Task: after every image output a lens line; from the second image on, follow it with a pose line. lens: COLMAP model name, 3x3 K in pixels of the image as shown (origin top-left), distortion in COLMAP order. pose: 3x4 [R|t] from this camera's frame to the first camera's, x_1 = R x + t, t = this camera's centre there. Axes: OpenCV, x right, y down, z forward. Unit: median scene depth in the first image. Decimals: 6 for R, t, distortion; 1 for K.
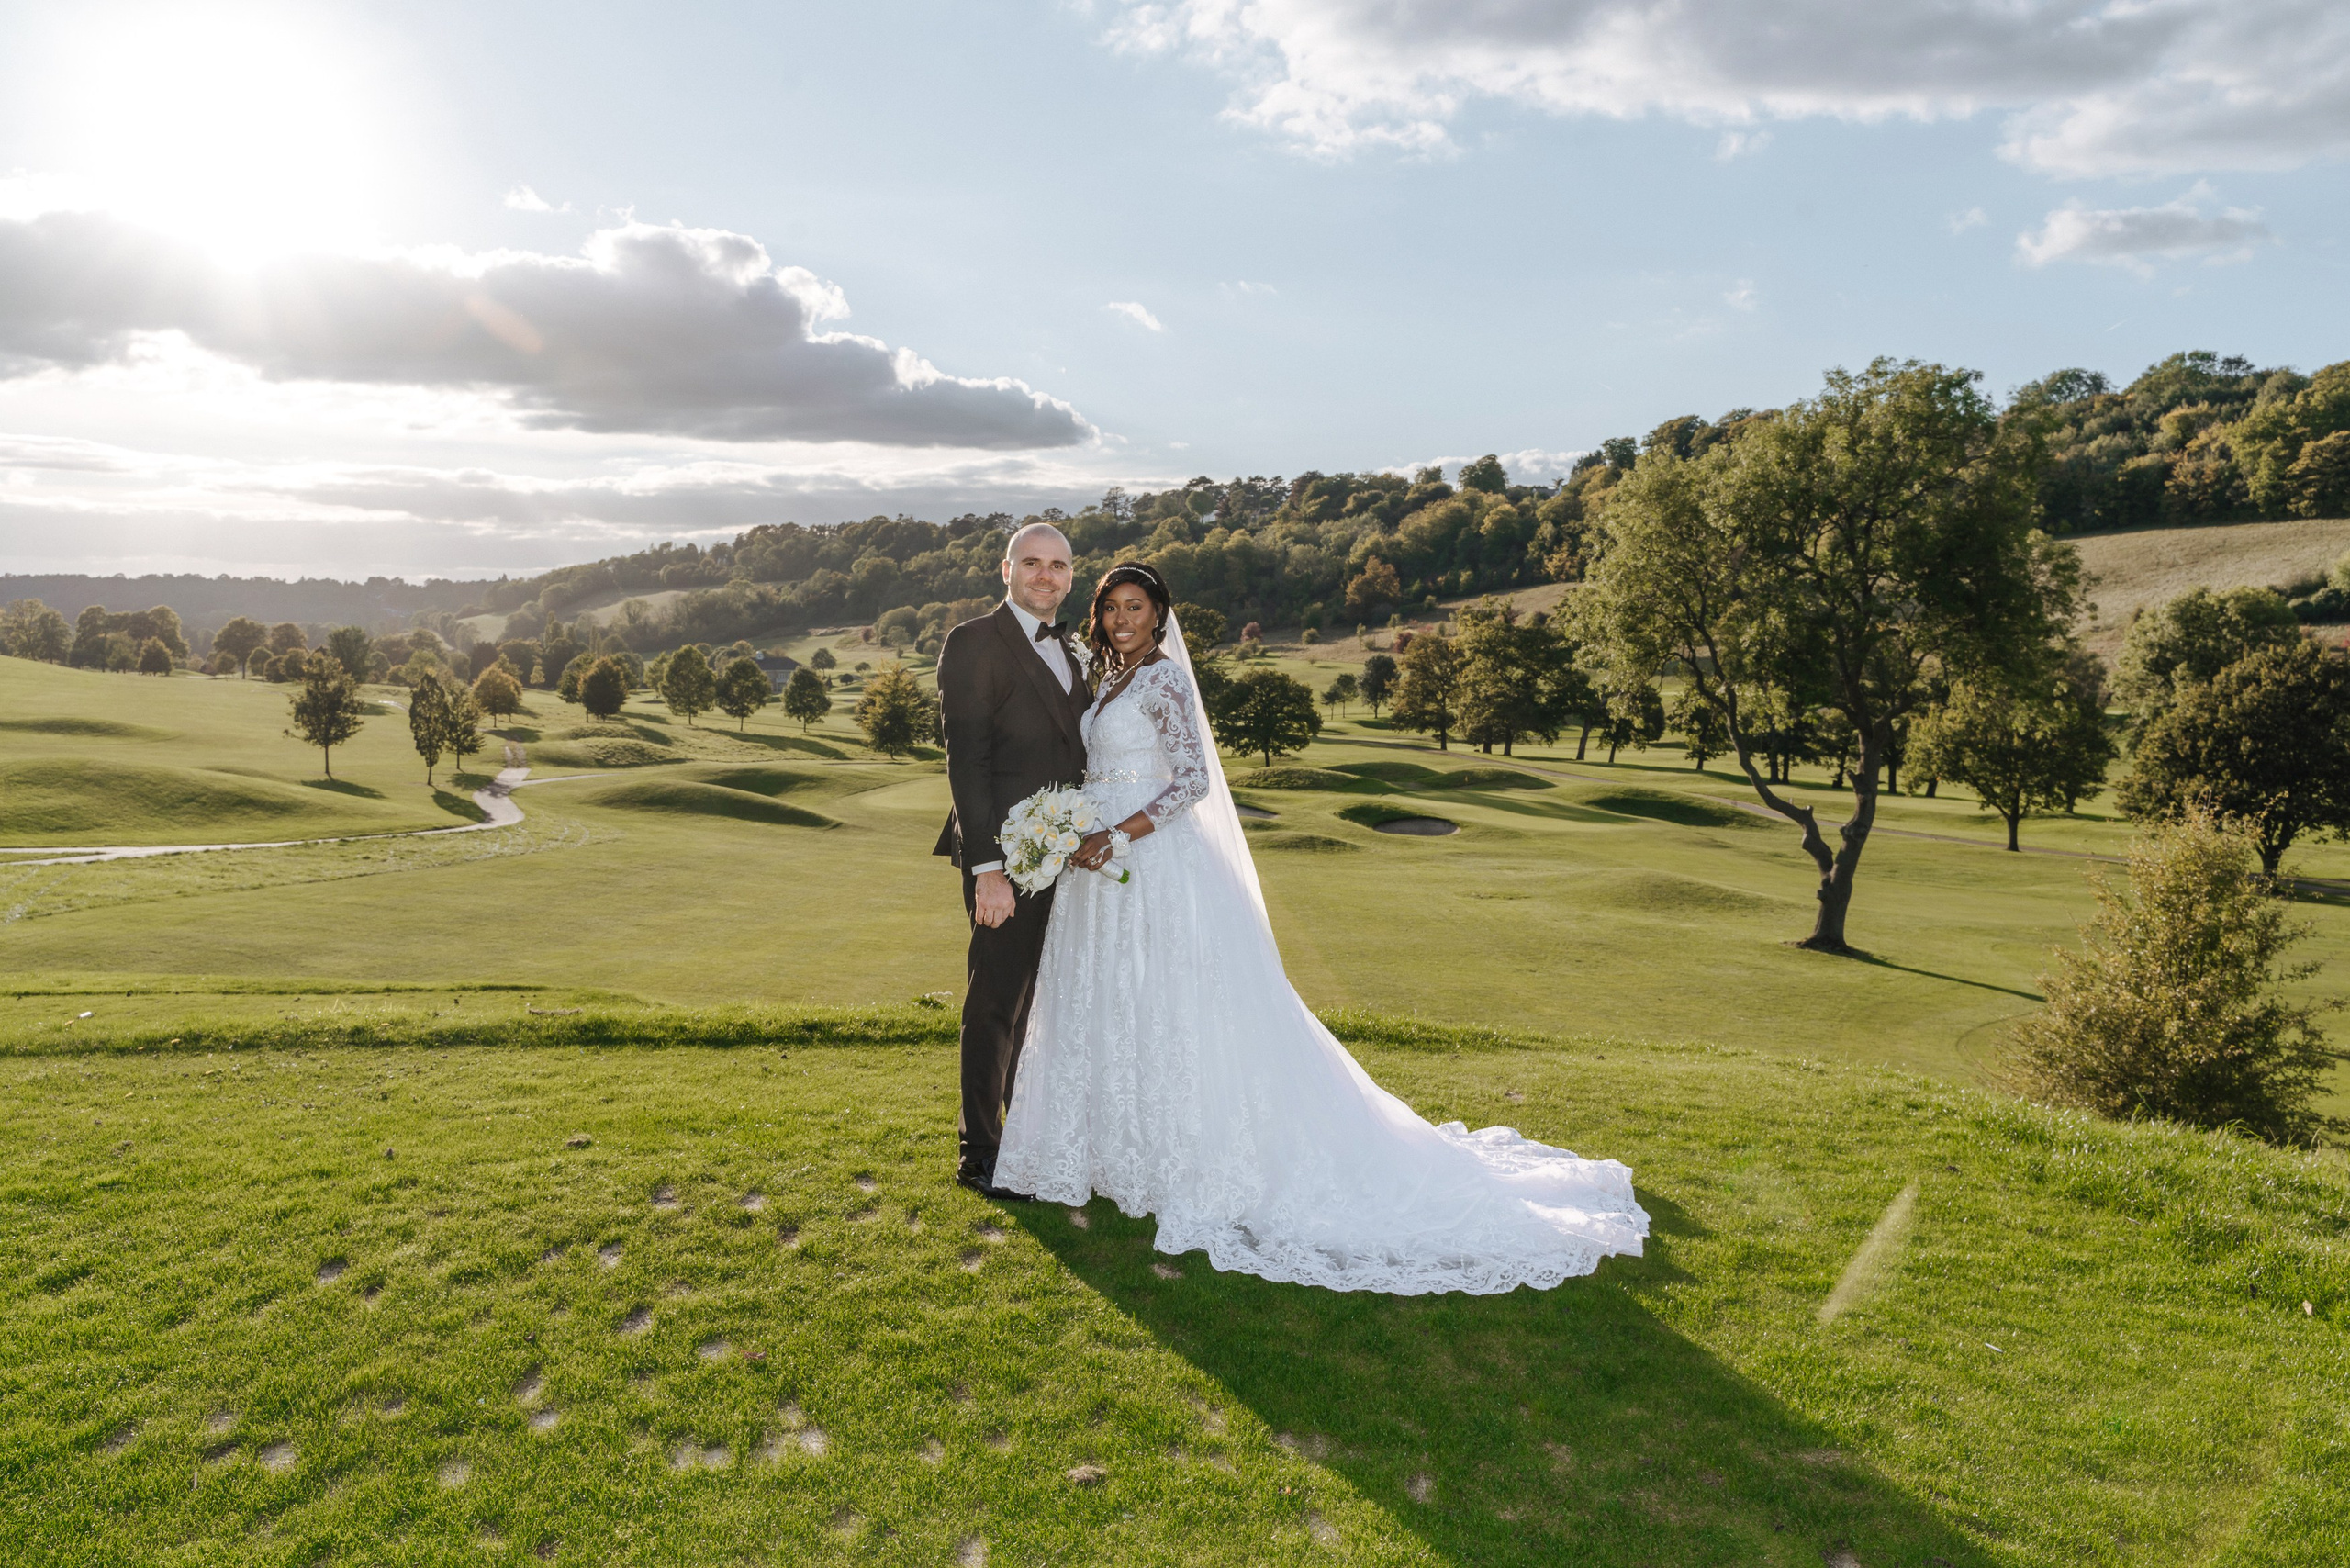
lens RADIAL K [[1861.5, 0, 1181.0], [0, 1861.5, 780.6], [0, 0, 1]] dist [0.007899, 0.005676]
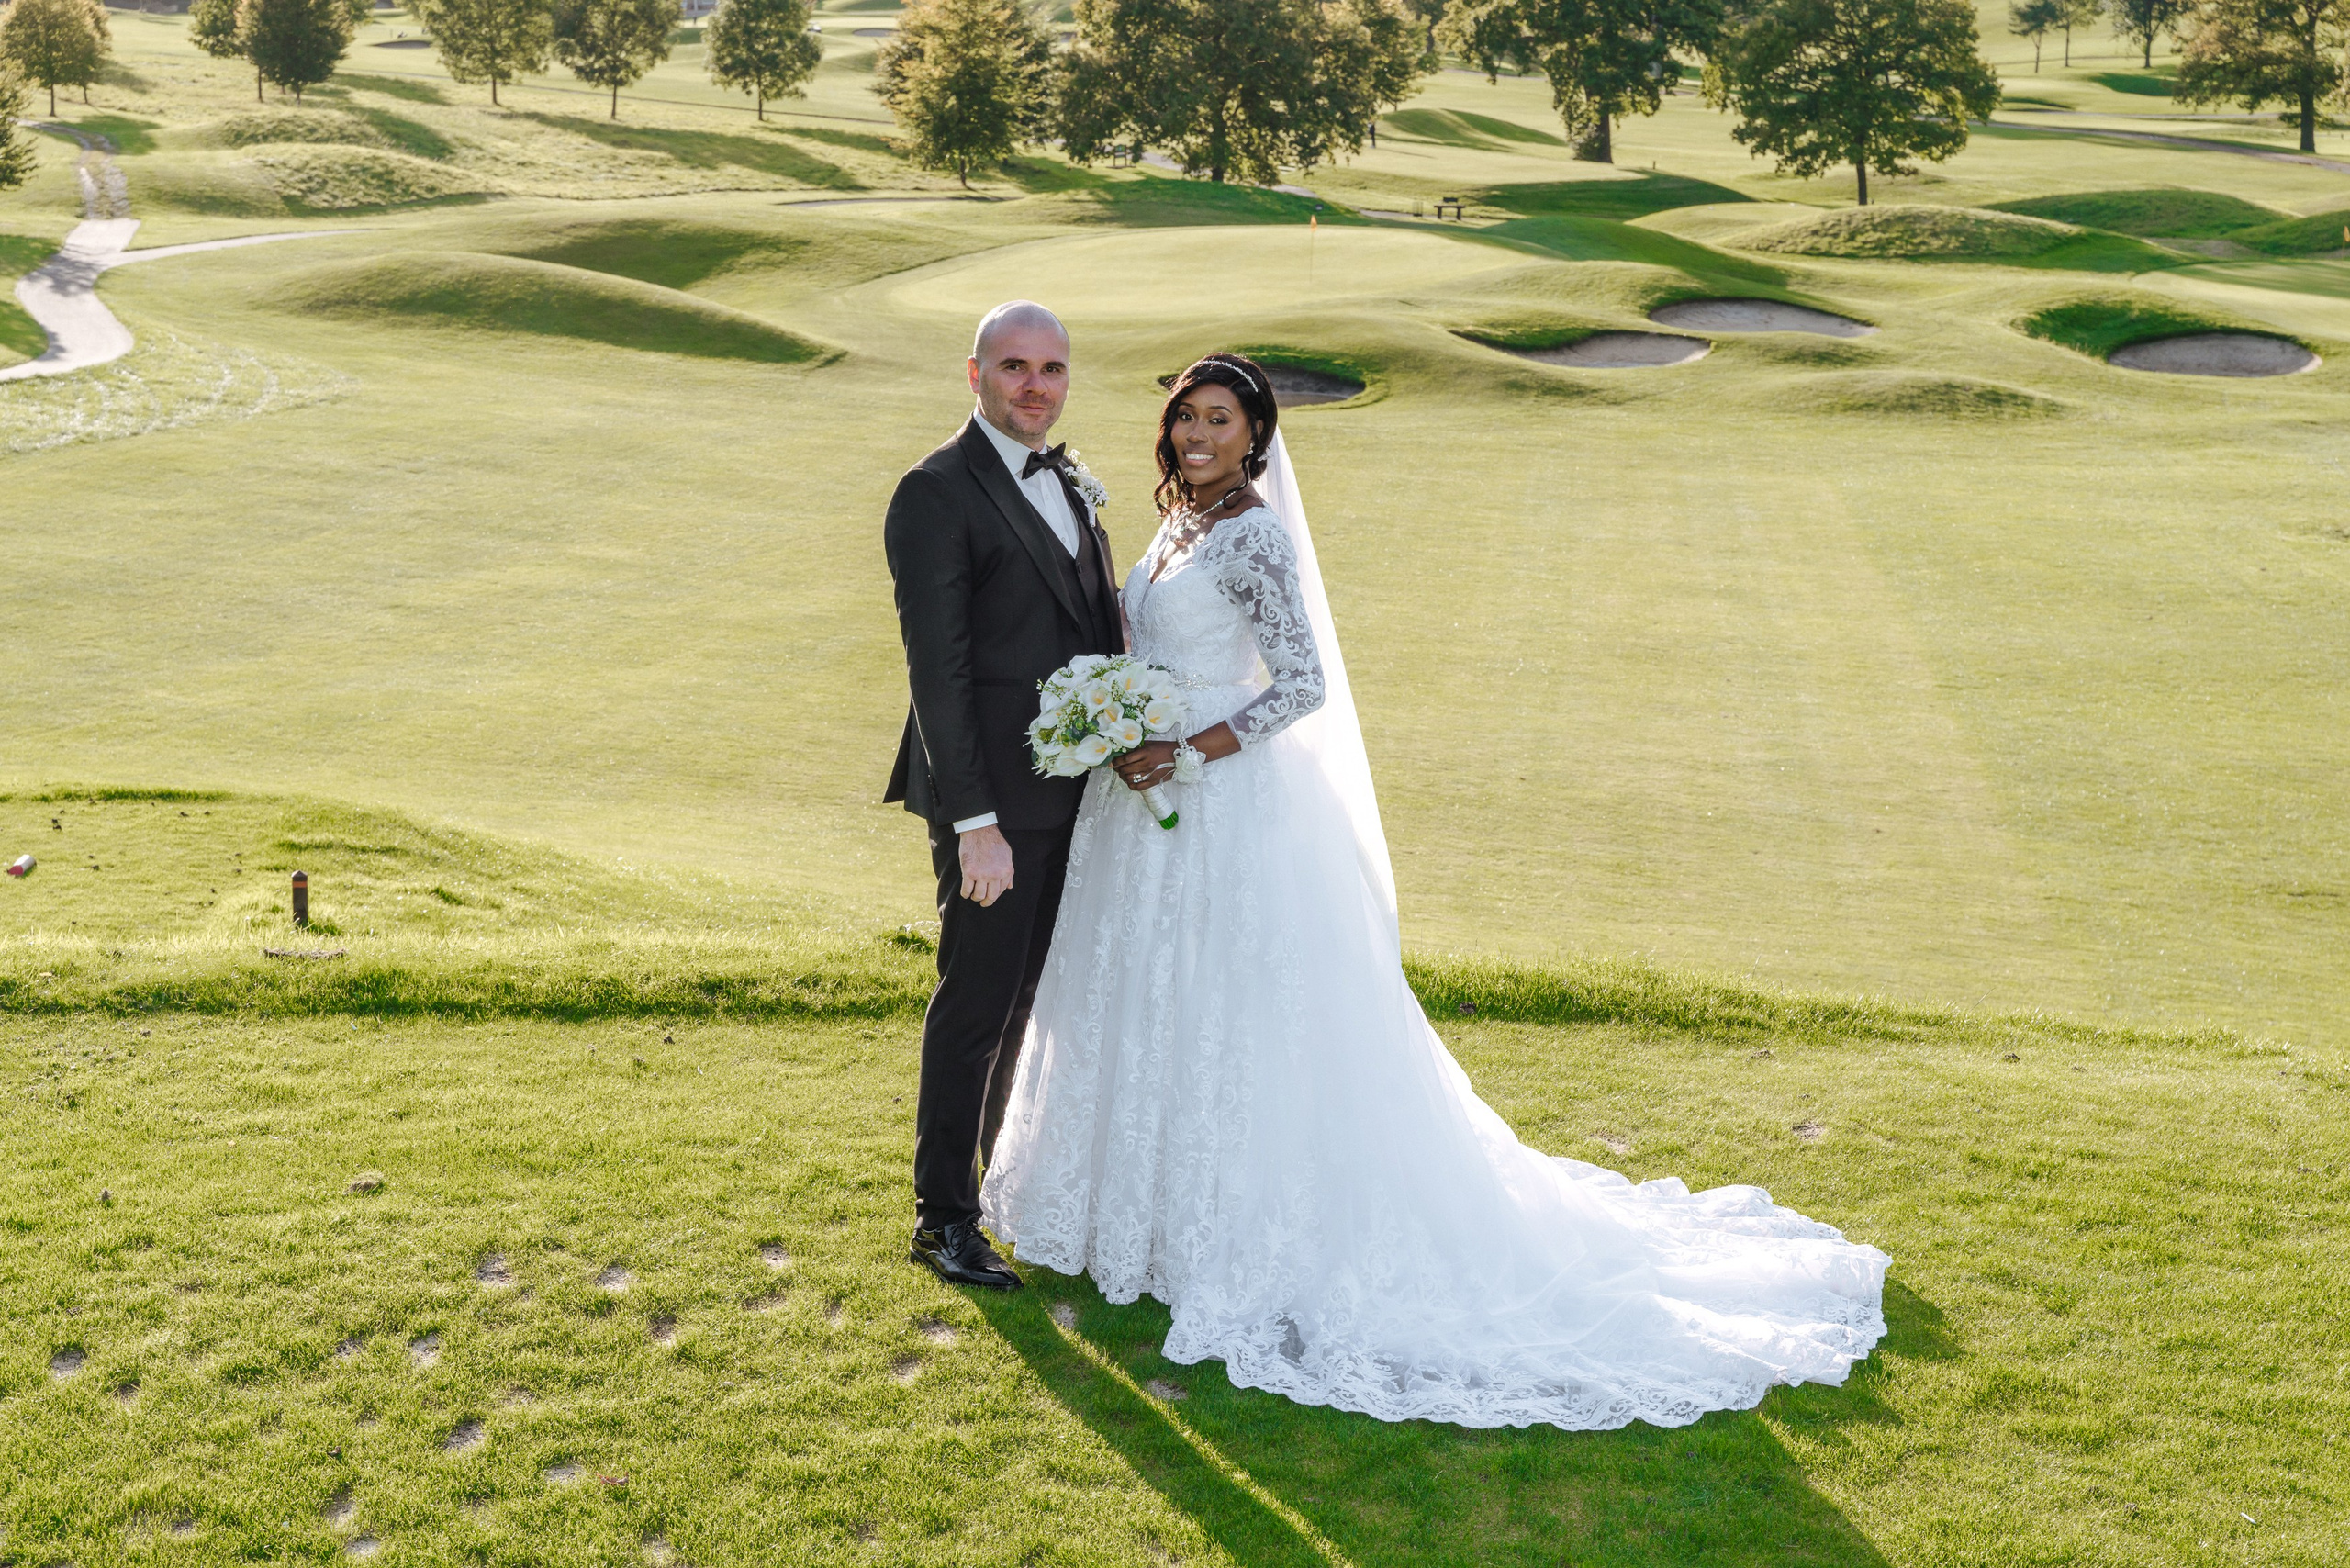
lens RADIAL K [[4453.5, 0, 1172.8], [0, 4453.5, 784.0], [0, 0, 1]] dist [0.036770, 0.000000]
pose [[0.994102, 0.009546, -0.108027, 0.114635], [0.003989, 0.992226, 0.124386, -0.120677], [0.108374, -0.124083, 0.986336, -0.441813]]
